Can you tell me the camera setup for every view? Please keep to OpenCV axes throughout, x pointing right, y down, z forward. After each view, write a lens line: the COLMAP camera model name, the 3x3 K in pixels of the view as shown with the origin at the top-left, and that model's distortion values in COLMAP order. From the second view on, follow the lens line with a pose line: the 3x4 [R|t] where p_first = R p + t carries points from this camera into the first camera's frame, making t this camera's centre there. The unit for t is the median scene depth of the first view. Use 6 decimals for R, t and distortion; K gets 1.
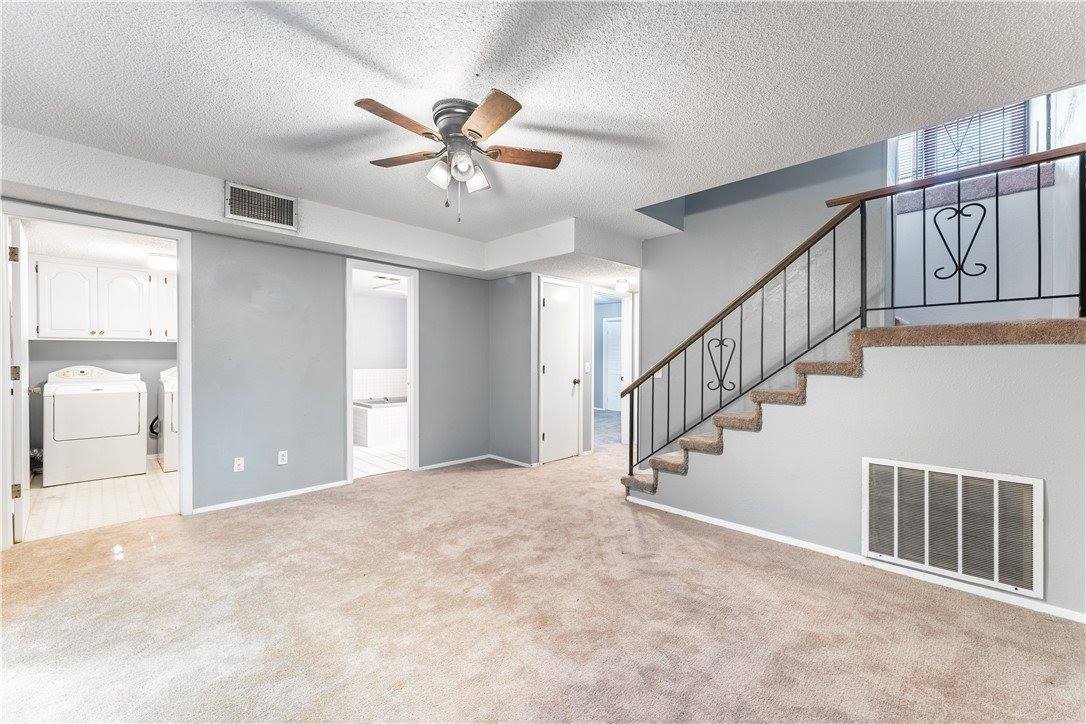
lens RADIAL K [[447.6, 0, 542.5], [0, 447.6, 352.1], [0, 0, 1]] dist [0.002854, -0.000252]
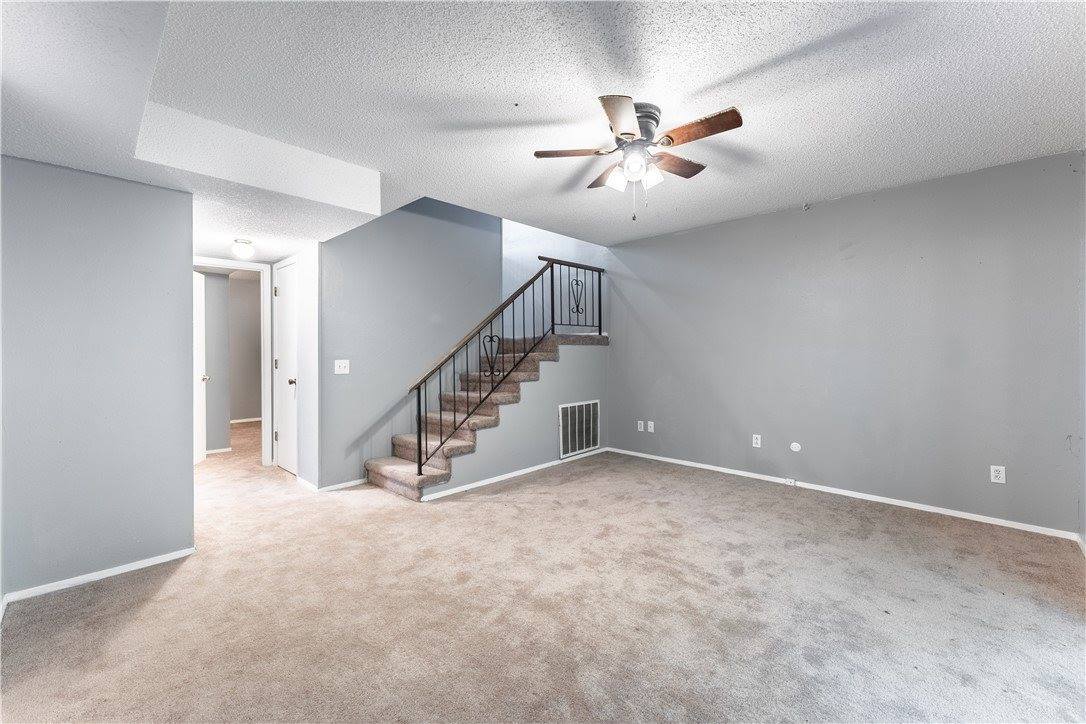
lens RADIAL K [[447.6, 0, 542.5], [0, 447.6, 352.1], [0, 0, 1]] dist [0.002854, -0.000252]
pose [[-0.019274, -0.001692, 0.999813, -1.116152], [-0.006536, 0.999977, 0.001566, 0.015618], [-0.999793, -0.006505, -0.019285, 1.119895]]
